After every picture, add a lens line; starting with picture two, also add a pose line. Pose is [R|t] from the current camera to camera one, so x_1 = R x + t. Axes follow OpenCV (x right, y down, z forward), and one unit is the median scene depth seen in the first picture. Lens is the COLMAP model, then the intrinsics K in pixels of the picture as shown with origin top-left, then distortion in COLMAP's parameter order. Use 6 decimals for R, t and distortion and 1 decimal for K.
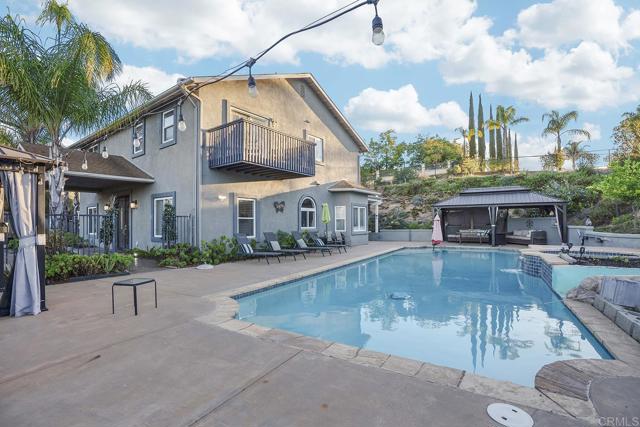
lens RADIAL K [[299.8, 0, 324.6], [0, 299.8, 216.4], [0, 0, 1]] dist [-0.051335, 0.014200]
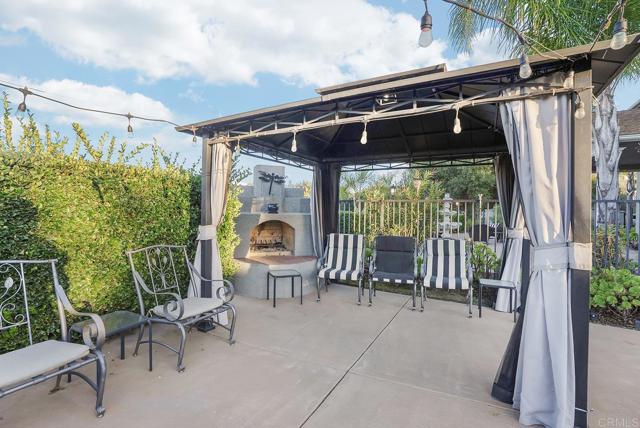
lens RADIAL K [[299.8, 0, 321.3], [0, 299.8, 211.2], [0, 0, 1]] dist [-0.051335, 0.014200]
pose [[0.053514, 0.012858, -0.998484, -0.604908], [0.001738, 0.999914, 0.012969, 0.012706], [0.998566, -0.002430, 0.053487, 0.624434]]
